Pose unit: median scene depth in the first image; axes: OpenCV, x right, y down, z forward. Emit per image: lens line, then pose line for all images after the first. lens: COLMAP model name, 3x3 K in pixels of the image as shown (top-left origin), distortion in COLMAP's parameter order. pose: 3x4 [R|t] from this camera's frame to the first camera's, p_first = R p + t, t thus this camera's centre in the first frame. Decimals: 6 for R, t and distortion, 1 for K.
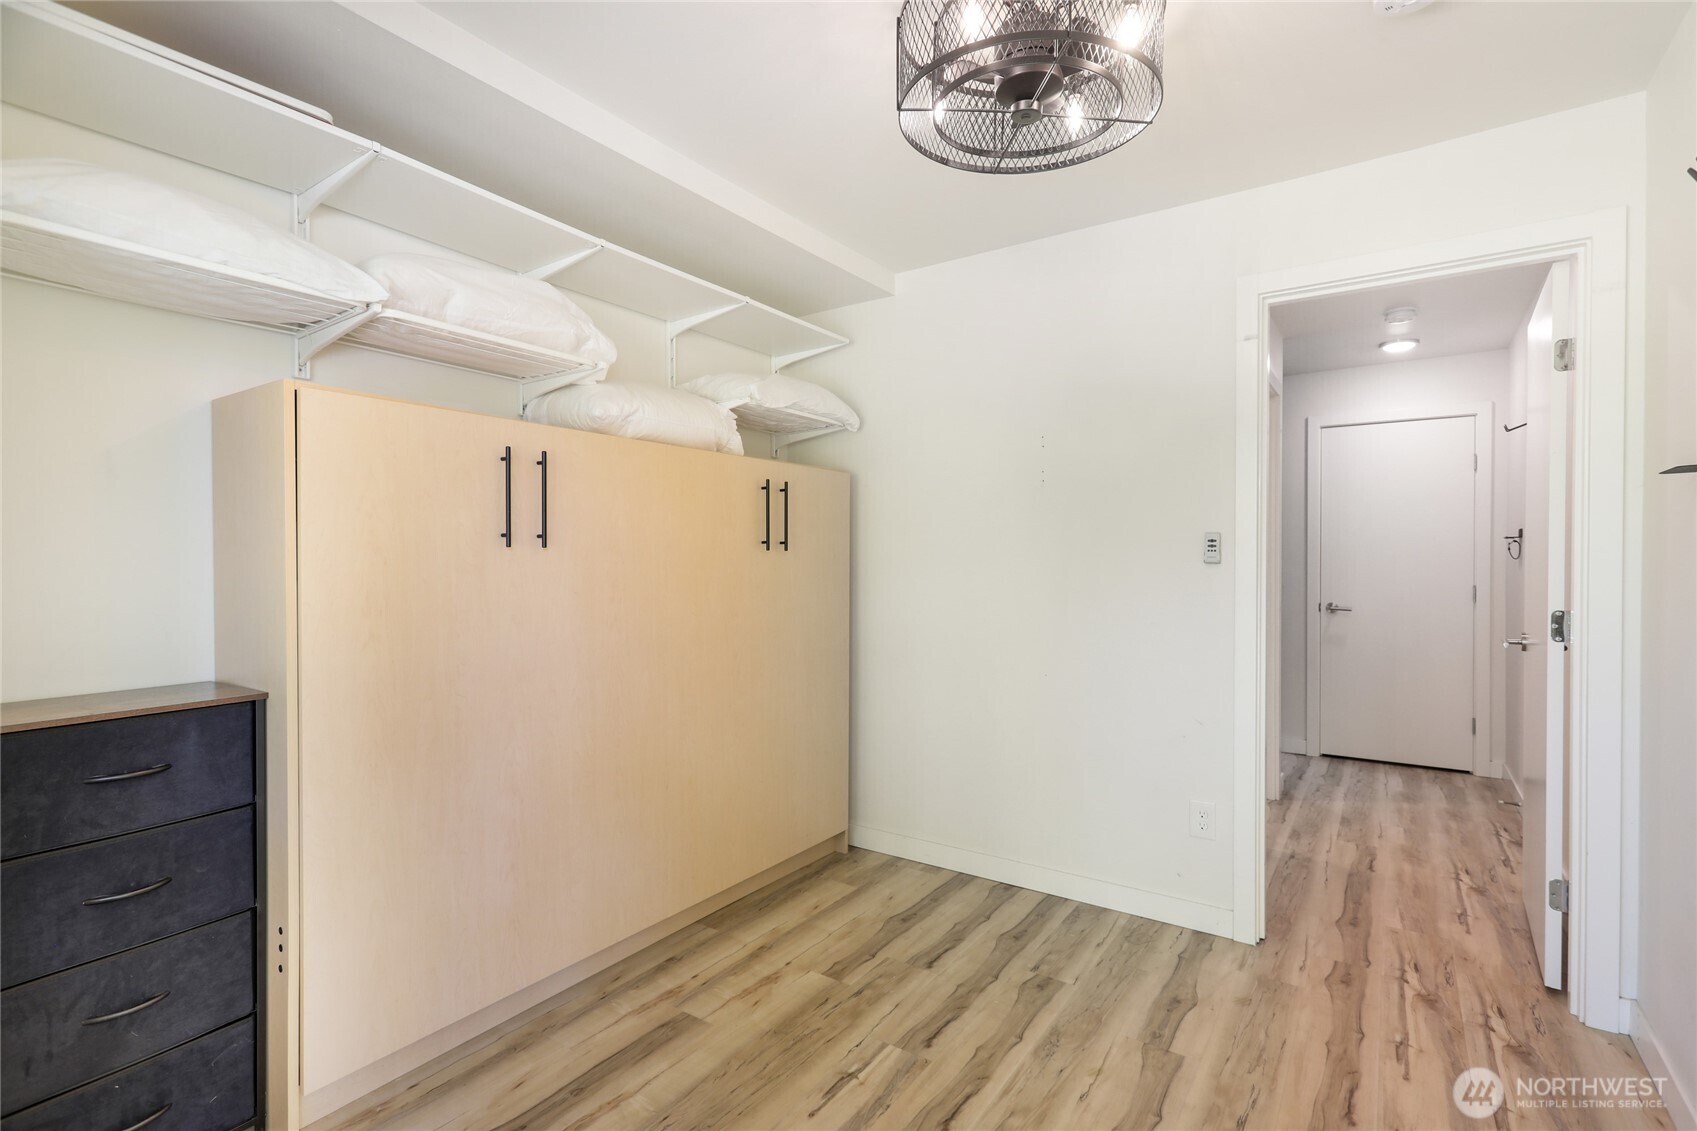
lens RADIAL K [[786.2, 0, 853.7], [0, 786.2, 561.5], [0, 0, 1]] dist [-0.005323, -0.000334]
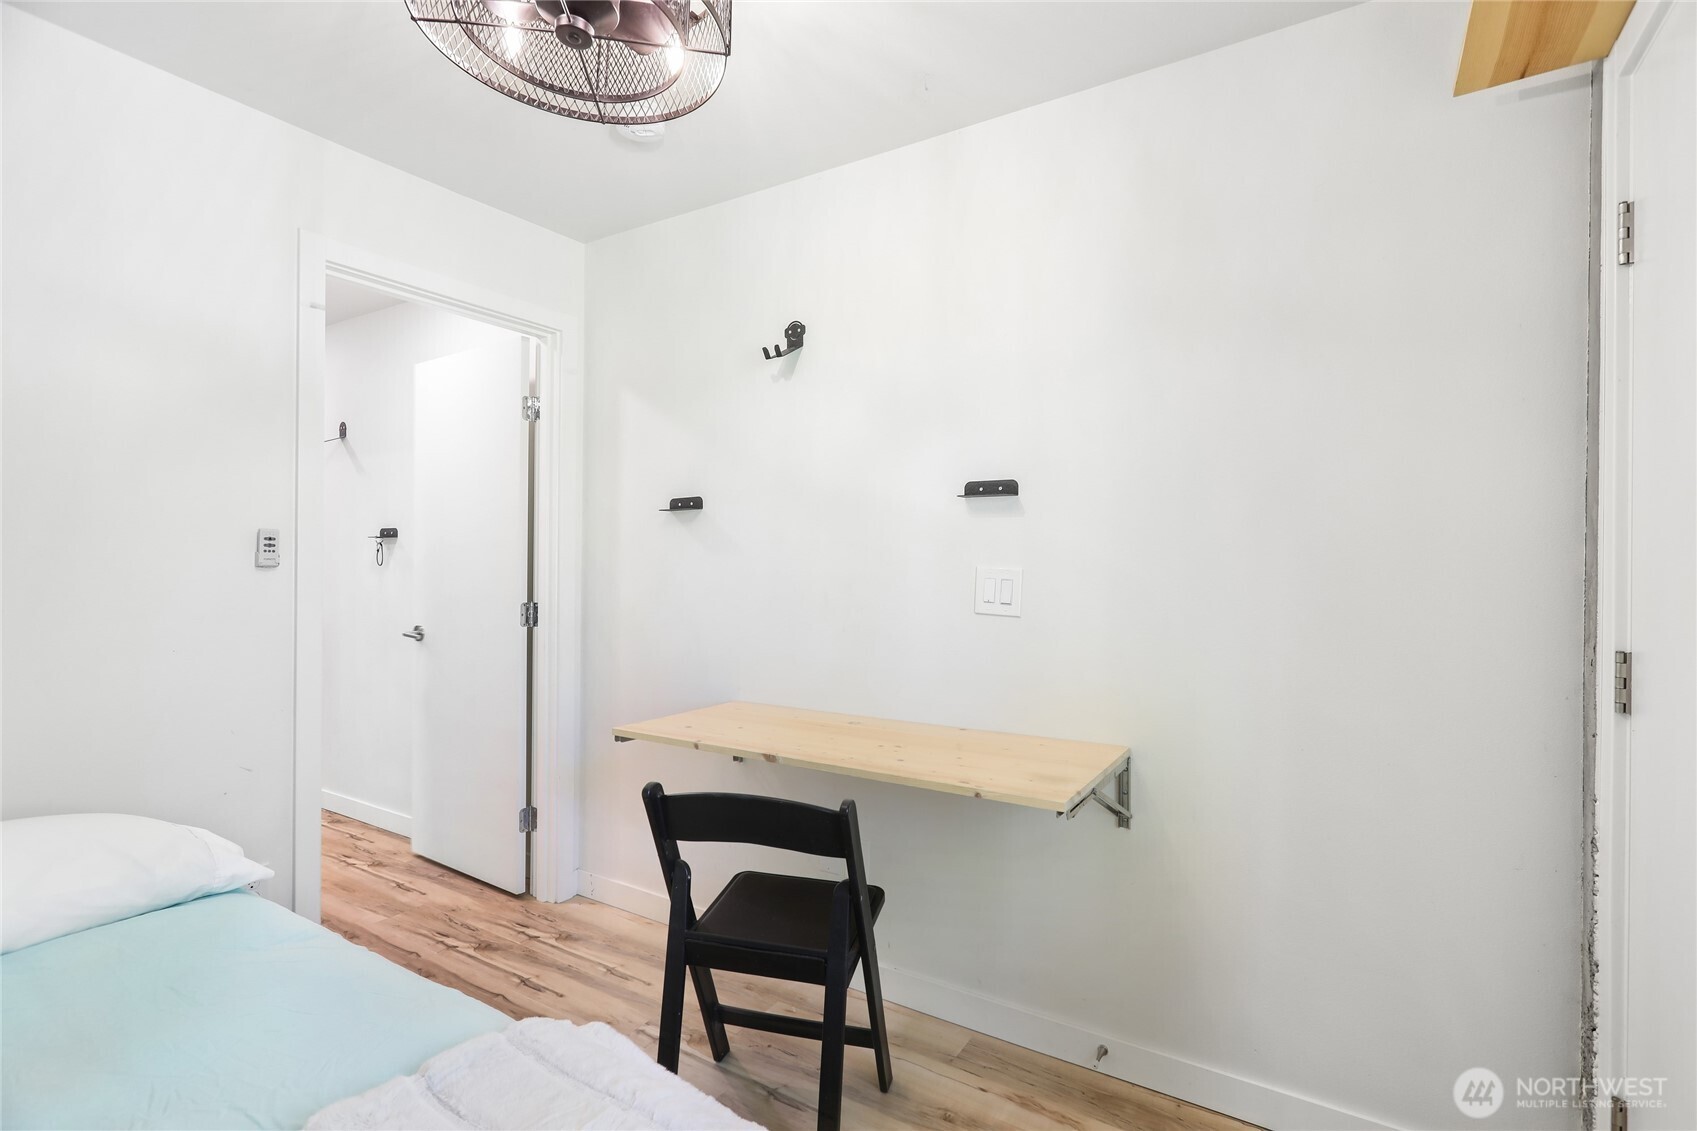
lens RADIAL K [[786.2, 0, 854.7], [0, 786.2, 569.0], [0, 0, 1]] dist [-0.005323, -0.000334]
pose [[-0.040601, -0.007866, 0.999144, -0.386720], [-0.000535, 0.999969, 0.007851, -0.002284], [-0.999175, -0.000216, -0.040604, 0.455081]]
